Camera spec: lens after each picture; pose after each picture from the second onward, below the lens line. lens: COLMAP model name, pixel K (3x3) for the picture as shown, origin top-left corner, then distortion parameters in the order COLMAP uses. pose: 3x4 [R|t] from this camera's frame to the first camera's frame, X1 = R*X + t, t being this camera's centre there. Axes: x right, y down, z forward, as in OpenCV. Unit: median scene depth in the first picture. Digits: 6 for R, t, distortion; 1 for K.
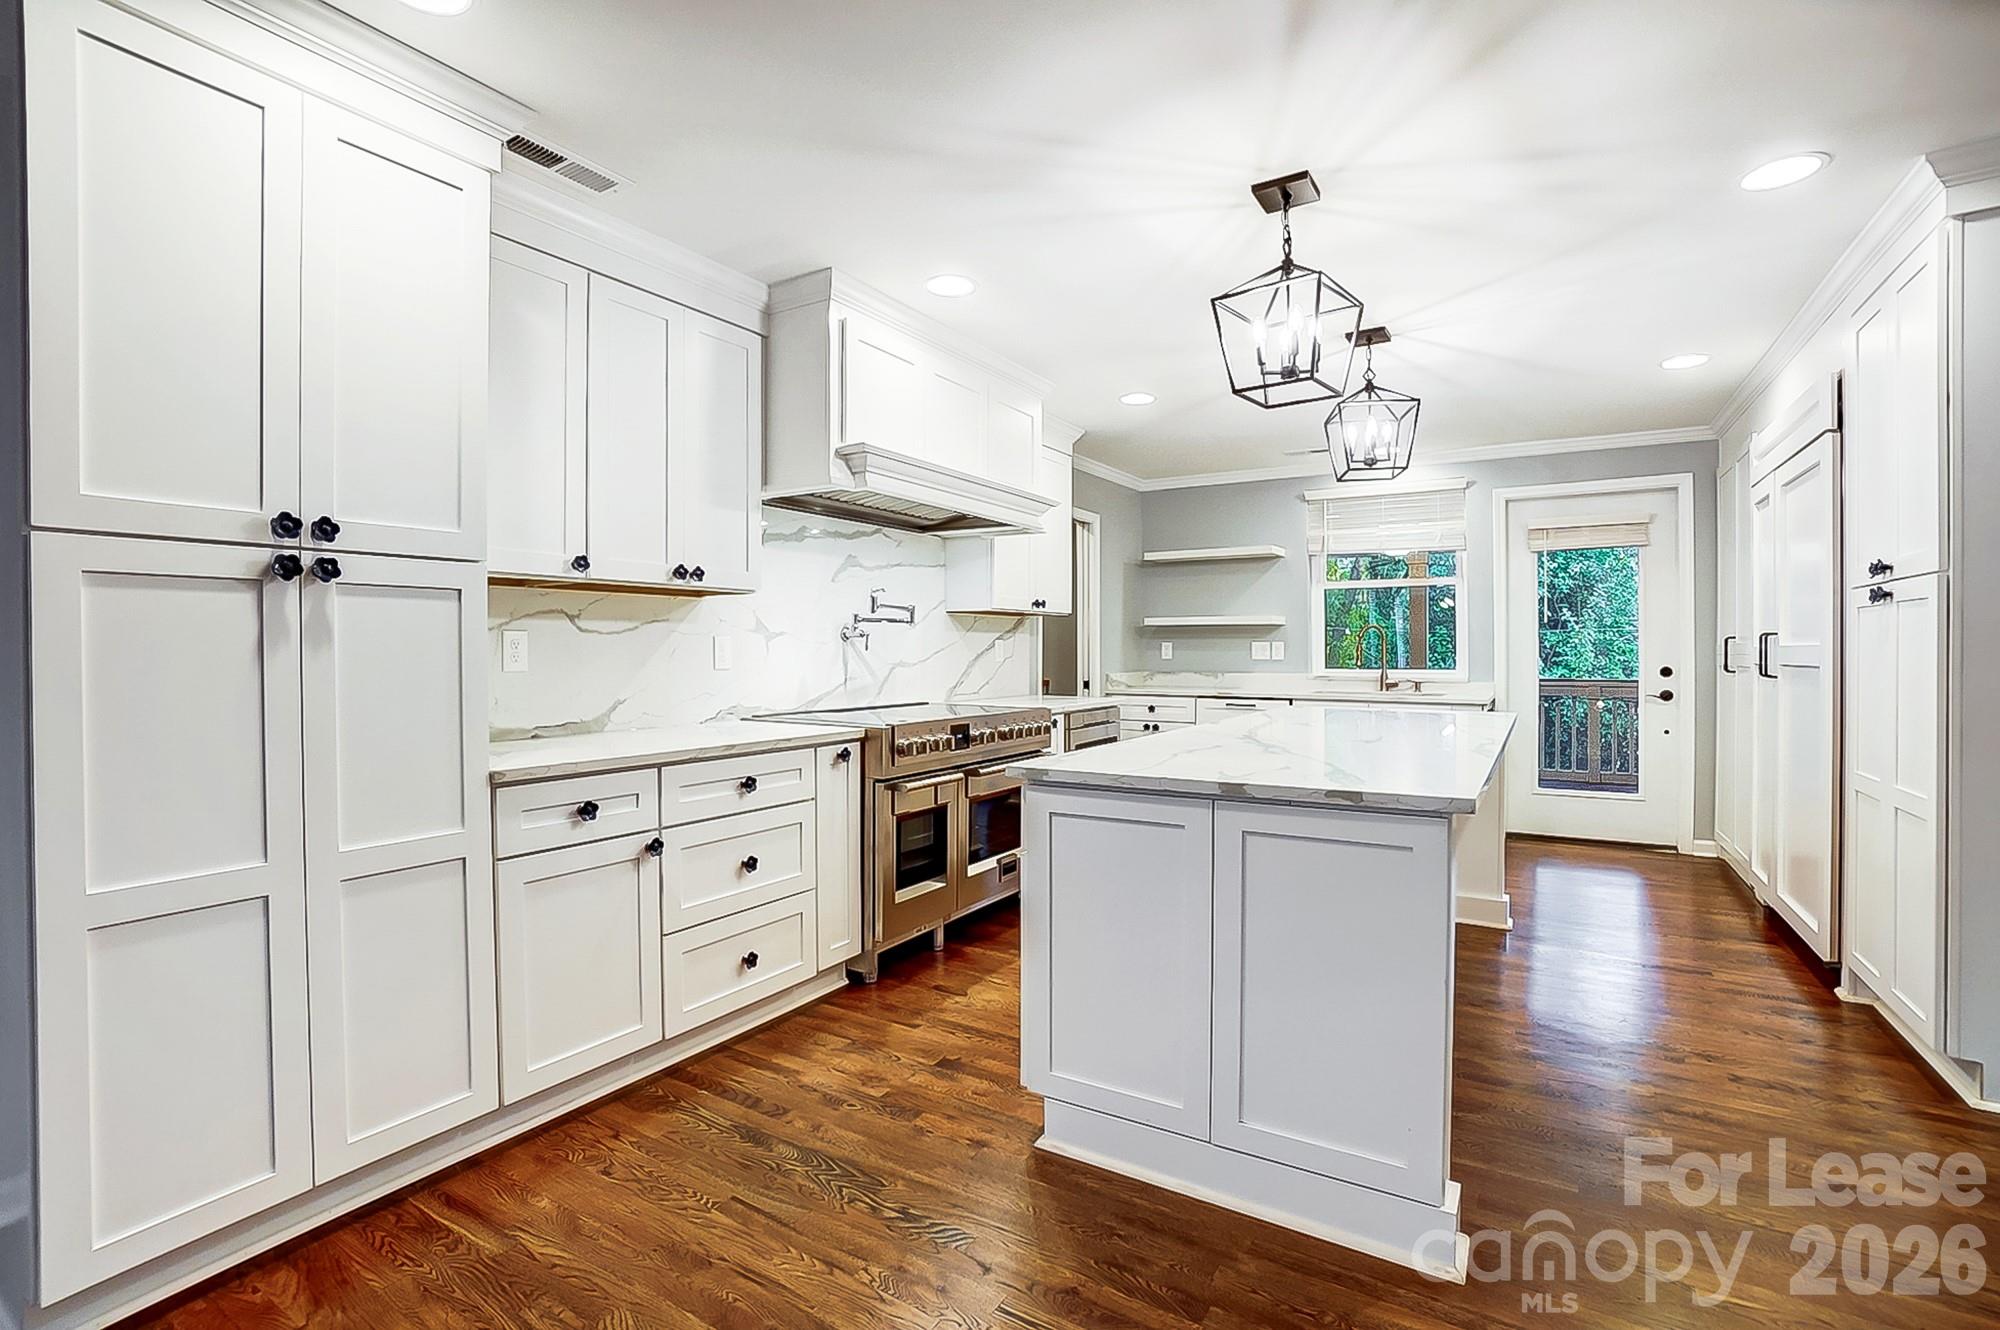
lens RADIAL K [[890.6, 0, 995.4], [0, 890.6, 652.7], [0, 0, 1]] dist [-0.041093, 0.010220]
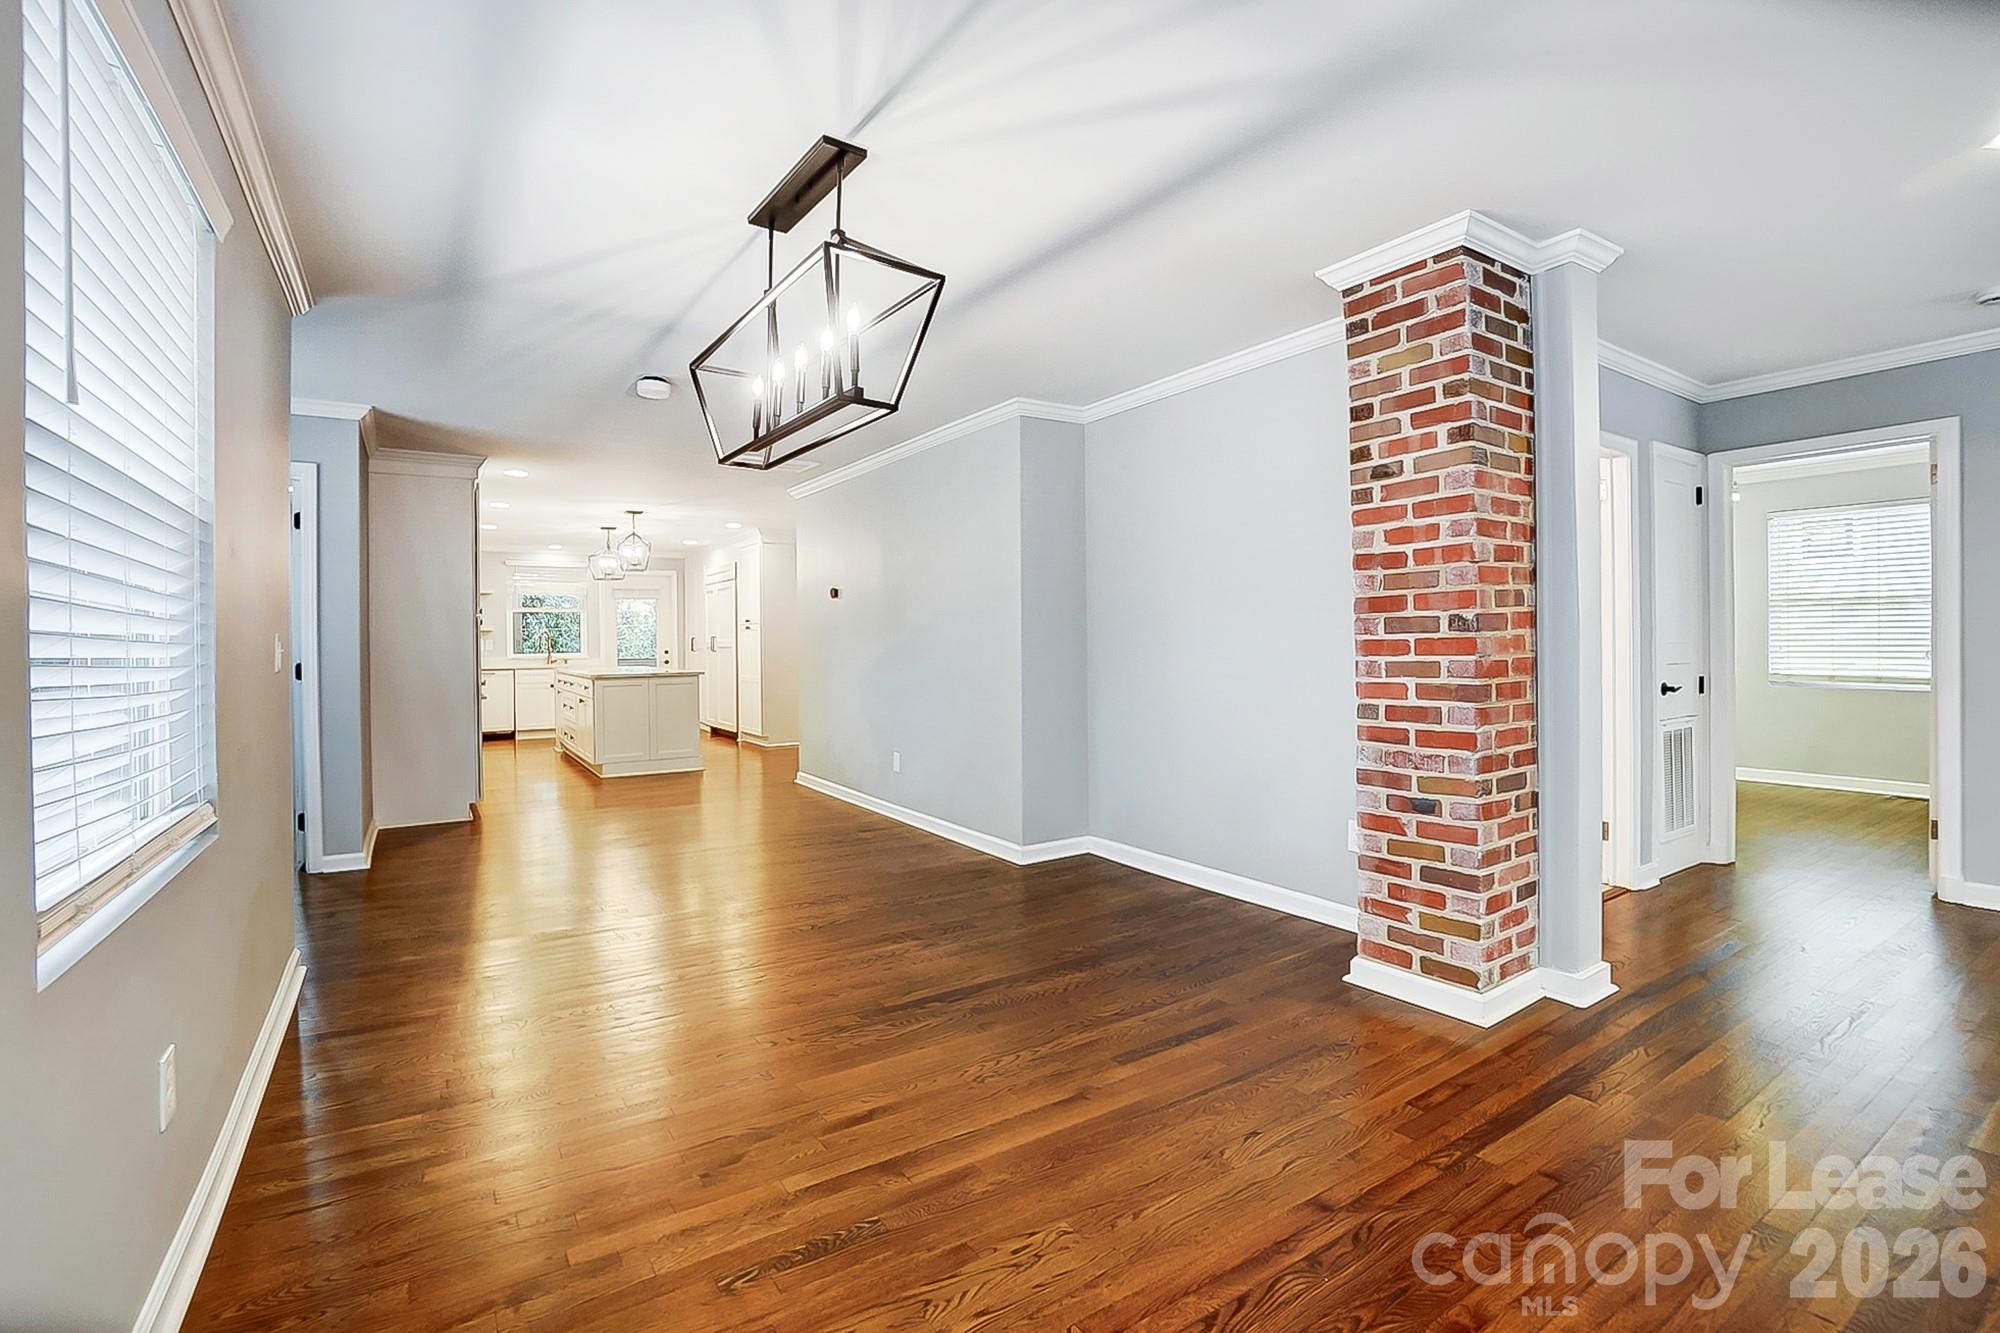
lens RADIAL K [[890.6, 0, 997.5], [0, 890.6, 652.9], [0, 0, 1]] dist [-0.041093, 0.010220]
pose [[0.410229, -0.006921, 0.911956, -1.438063], [0.009397, 0.999950, 0.003361, 0.030403], [-0.911934, 0.007191, 0.410274, -1.114882]]
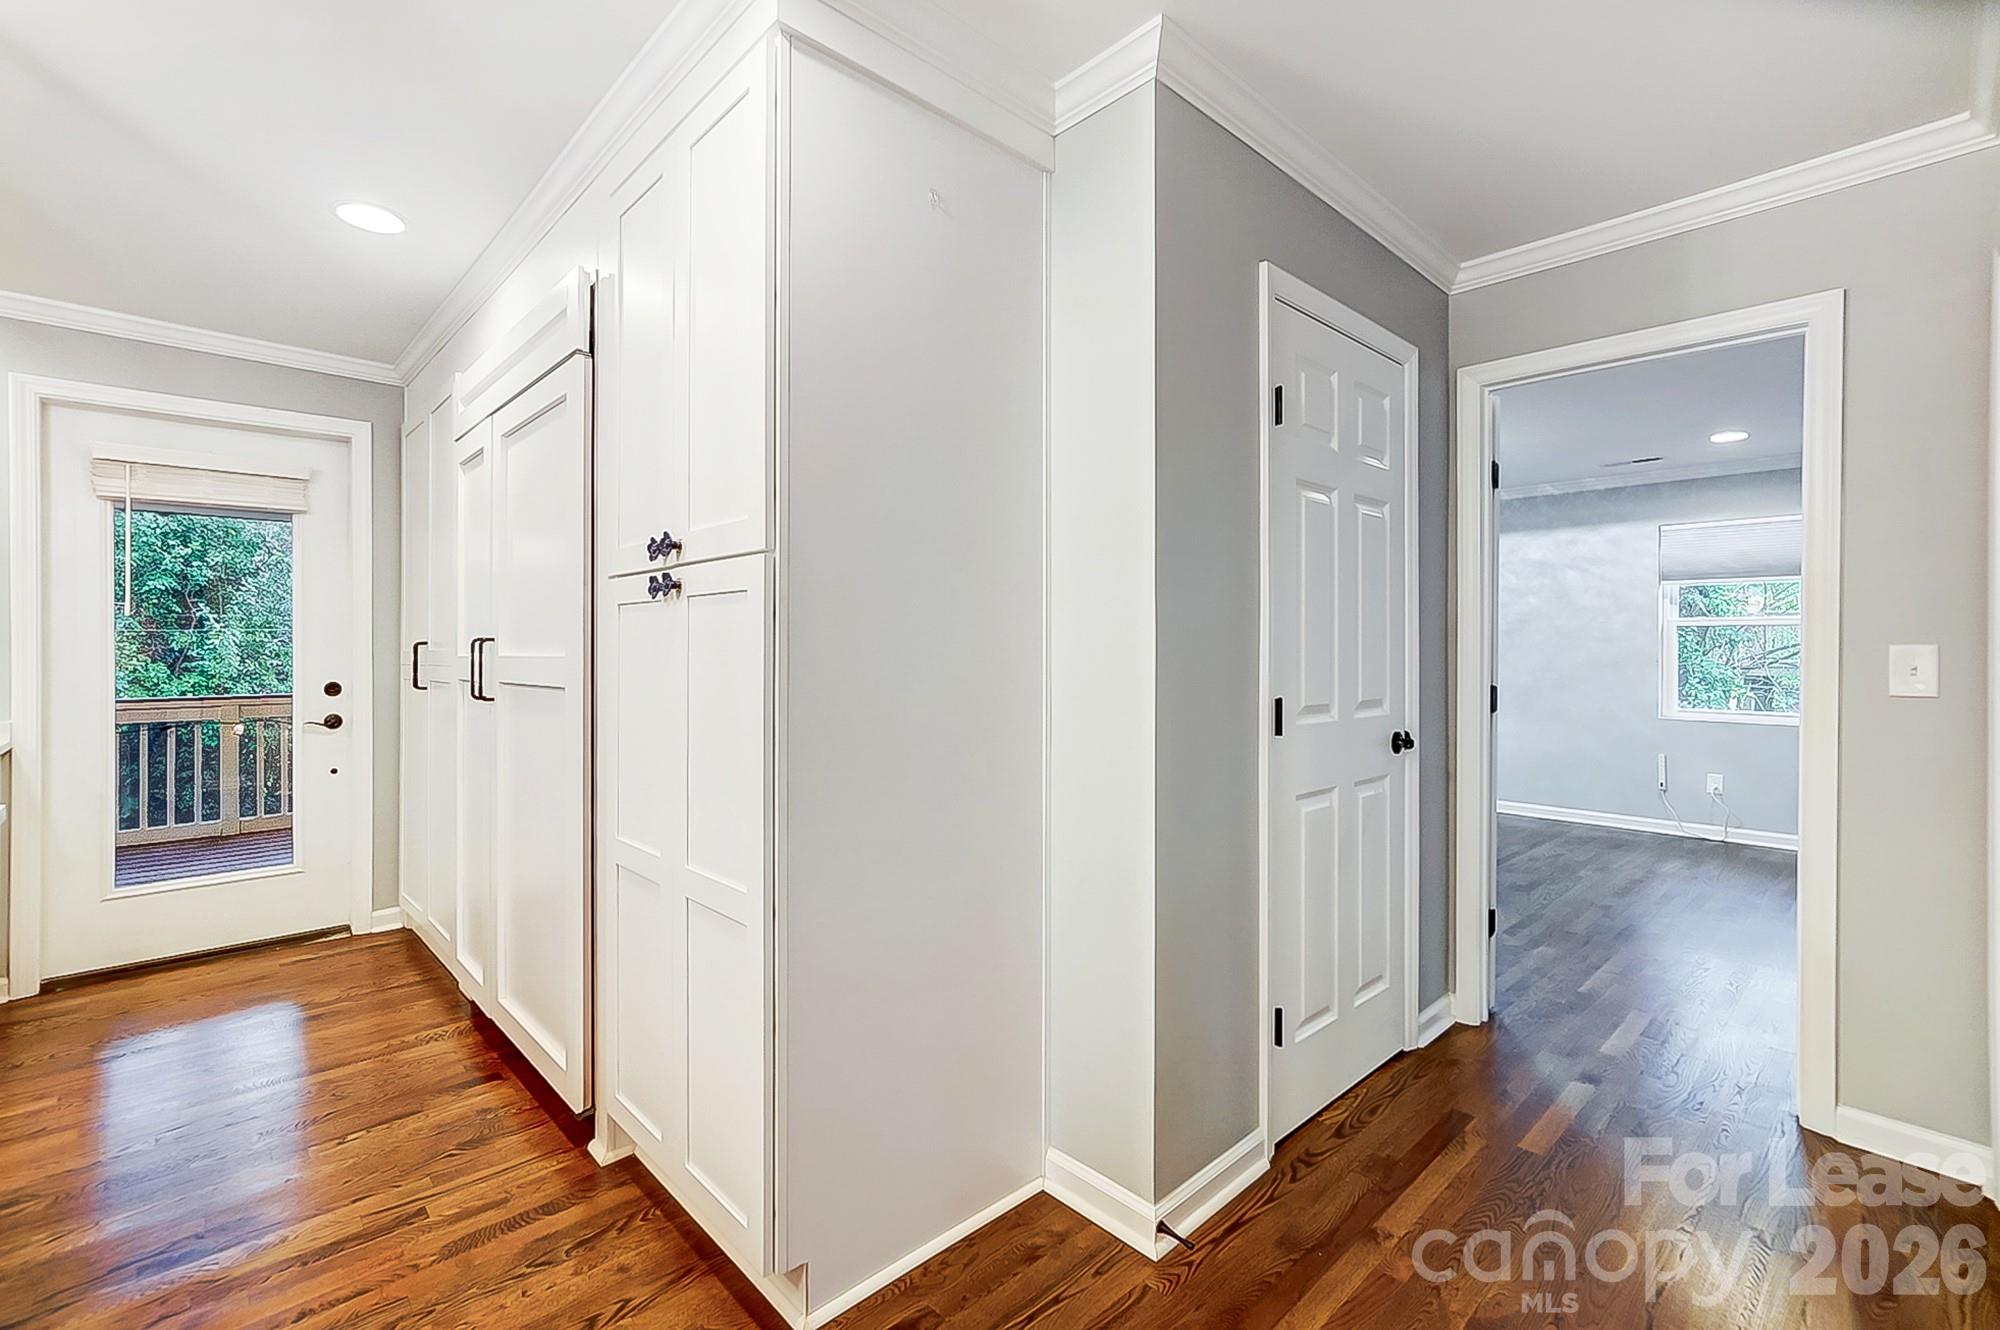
lens RADIAL K [[890.6, 0, 1002.9], [0, 890.6, 661.6], [0, 0, 1]] dist [-0.041093, 0.010220]
pose [[0.249401, 0.001339, 0.968399, 0.264785], [-0.007363, 0.999973, 0.000513, -0.006123], [-0.968372, -0.007258, 0.249404, 0.358905]]
